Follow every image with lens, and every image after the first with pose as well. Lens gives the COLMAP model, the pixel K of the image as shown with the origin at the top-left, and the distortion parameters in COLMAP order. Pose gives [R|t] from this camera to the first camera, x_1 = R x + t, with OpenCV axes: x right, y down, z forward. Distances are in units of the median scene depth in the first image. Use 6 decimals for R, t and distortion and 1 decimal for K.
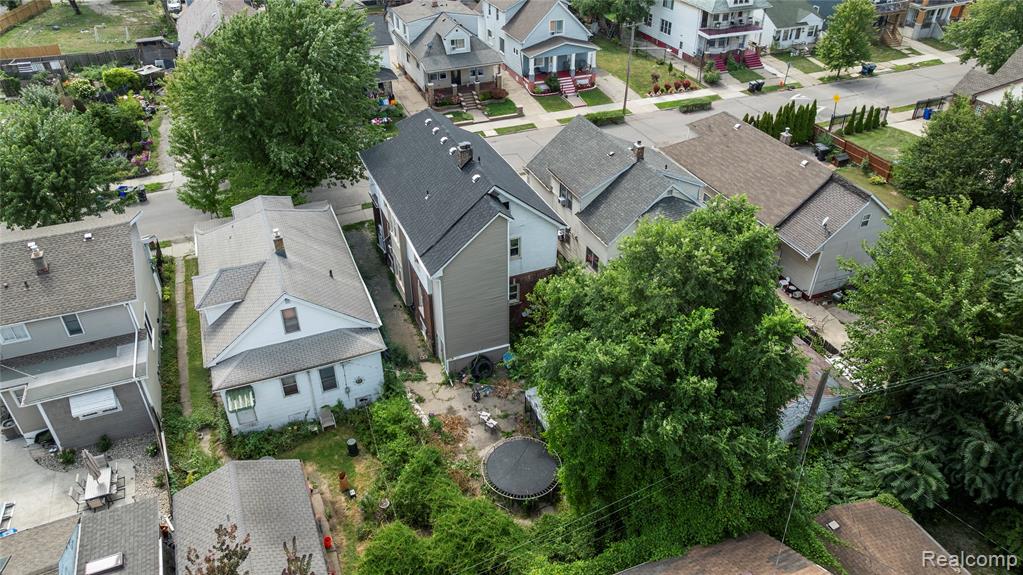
lens RADIAL K [[719.8, 0, 515.8], [0, 719.8, 290.1], [0, 0, 1]] dist [-0.033018, 0.027683]
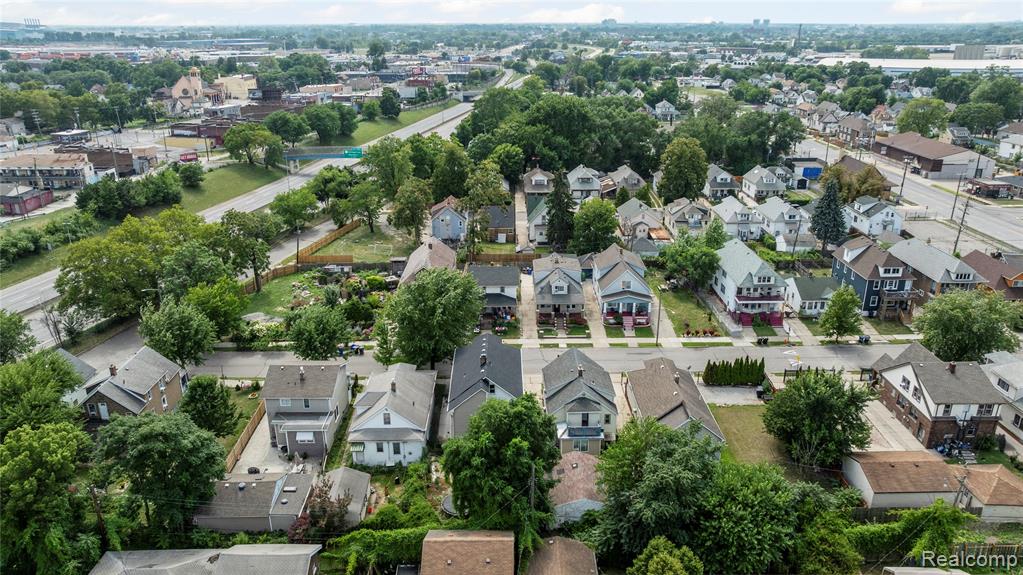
lens RADIAL K [[719.8, 0, 515.8], [0, 719.8, 290.1], [0, 0, 1]] dist [-0.033018, 0.027683]
pose [[0.930570, 0.126303, -0.343638, 0.376544], [-0.206712, 0.955945, -0.208421, 0.019589], [0.302175, 0.264985, 0.915682, -0.507748]]
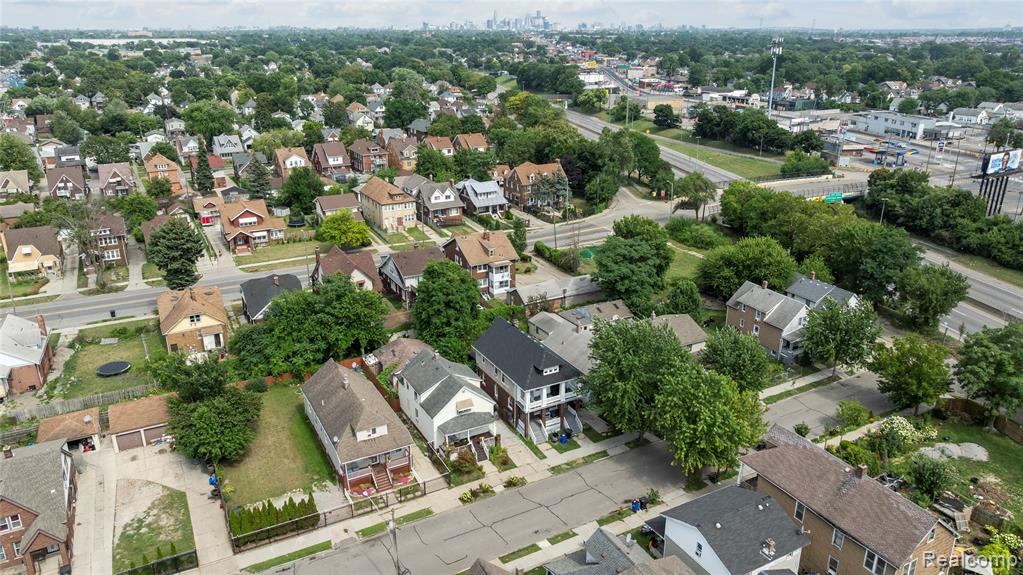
lens RADIAL K [[719.8, 0, 515.8], [0, 719.8, 290.1], [0, 0, 1]] dist [-0.033018, 0.027683]
pose [[-0.994157, 0.034056, -0.102434, 0.087892], [-0.063894, 0.579201, 0.812677, -1.149532], [0.087007, 0.814473, -0.573640, 1.188396]]
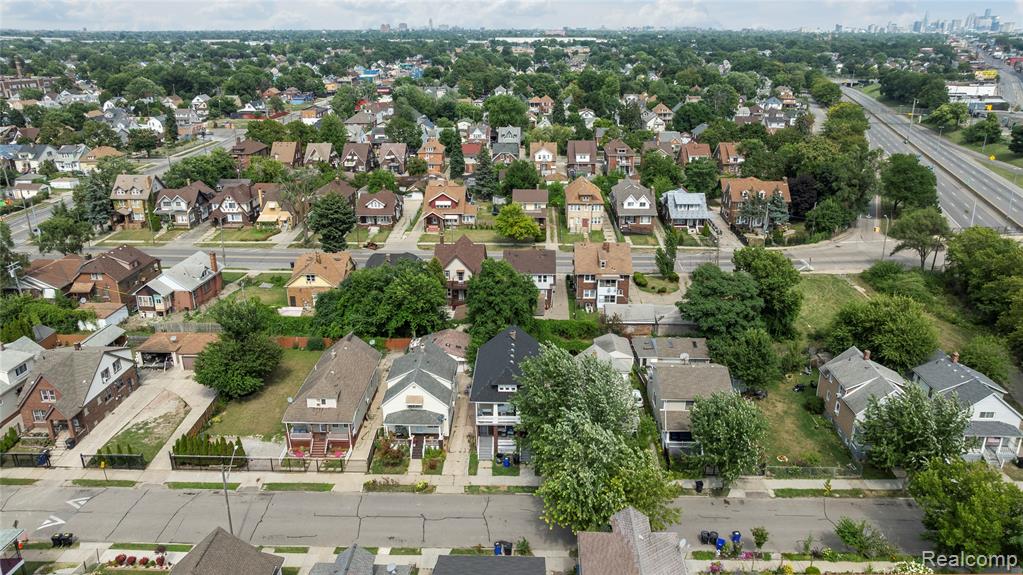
lens RADIAL K [[719.8, 0, 515.8], [0, 719.8, 290.1], [0, 0, 1]] dist [-0.033018, 0.027683]
pose [[-0.914945, -0.140954, 0.378163, -0.487674], [0.226823, 0.595430, 0.770723, -1.071866], [-0.333806, 0.790946, -0.512814, 1.075741]]
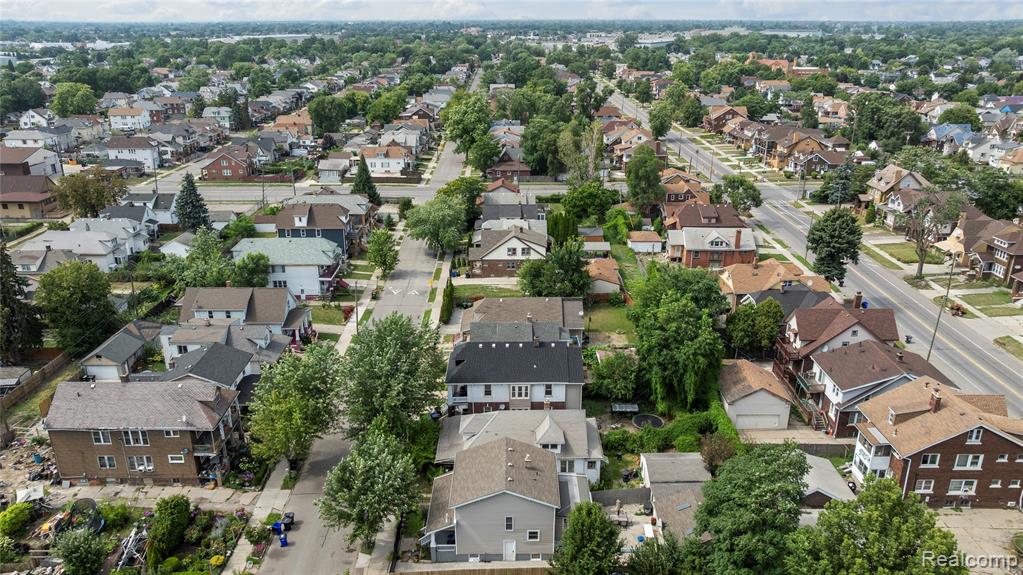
lens RADIAL K [[719.8, 0, 515.8], [0, 719.8, 290.1], [0, 0, 1]] dist [-0.033018, 0.027683]
pose [[0.377664, -0.325990, 0.866661, -1.003360], [0.528590, 0.844380, 0.087266, -0.280730], [-0.760238, 0.425152, 0.491207, -0.051627]]
